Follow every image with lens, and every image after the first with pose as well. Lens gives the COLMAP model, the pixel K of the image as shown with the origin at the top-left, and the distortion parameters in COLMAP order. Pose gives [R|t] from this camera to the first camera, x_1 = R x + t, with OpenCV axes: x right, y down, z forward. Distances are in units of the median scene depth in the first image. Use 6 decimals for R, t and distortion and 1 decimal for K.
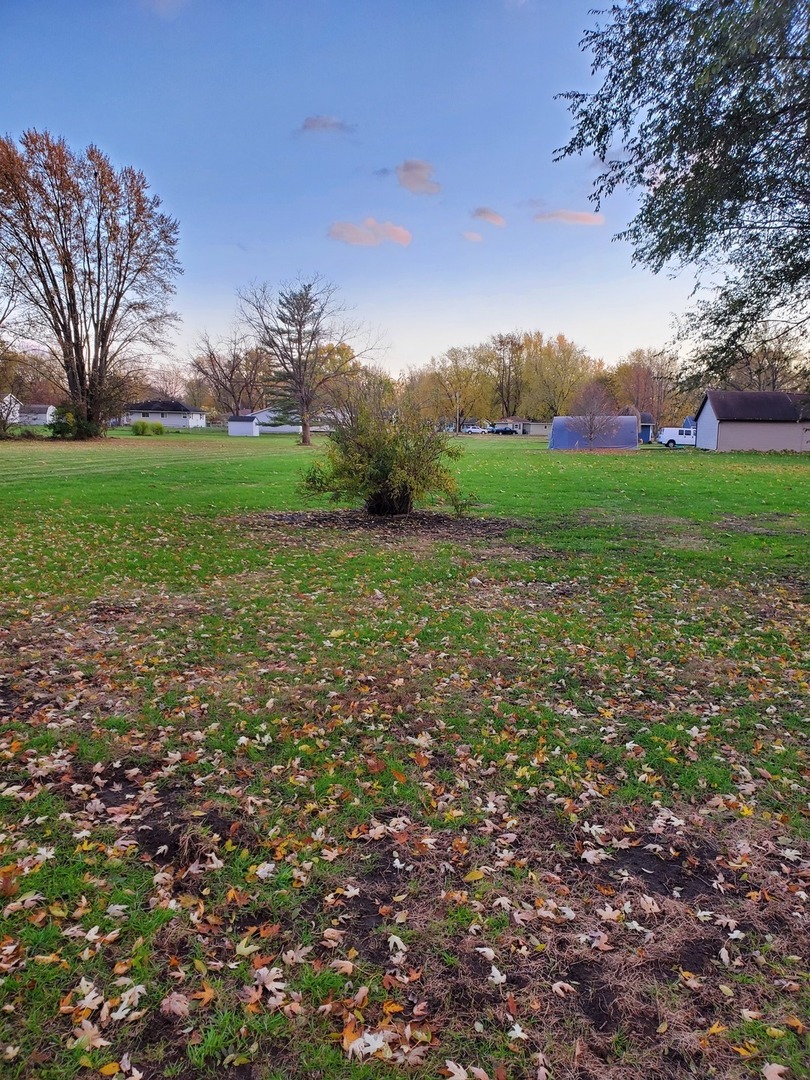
lens RADIAL K [[827.5, 0, 405.0], [0, 827.5, 540.0], [0, 0, 1]] dist [-0.001619, -0.004270]
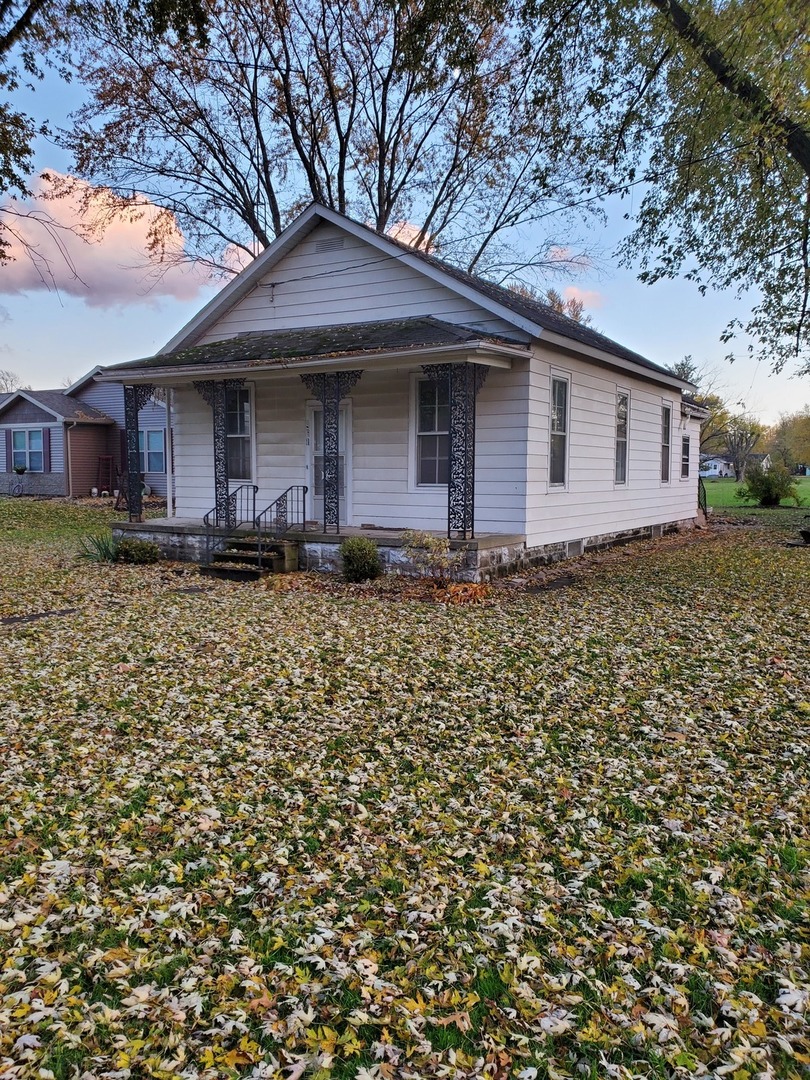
lens RADIAL K [[827.5, 0, 405.0], [0, 827.5, 540.0], [0, 0, 1]] dist [-0.001619, -0.004270]
pose [[0.913371, 0.019558, -0.406658, -0.001204], [-0.043115, 0.997875, -0.048846, 0.043419], [0.404839, 0.062147, 0.912274, -0.315956]]
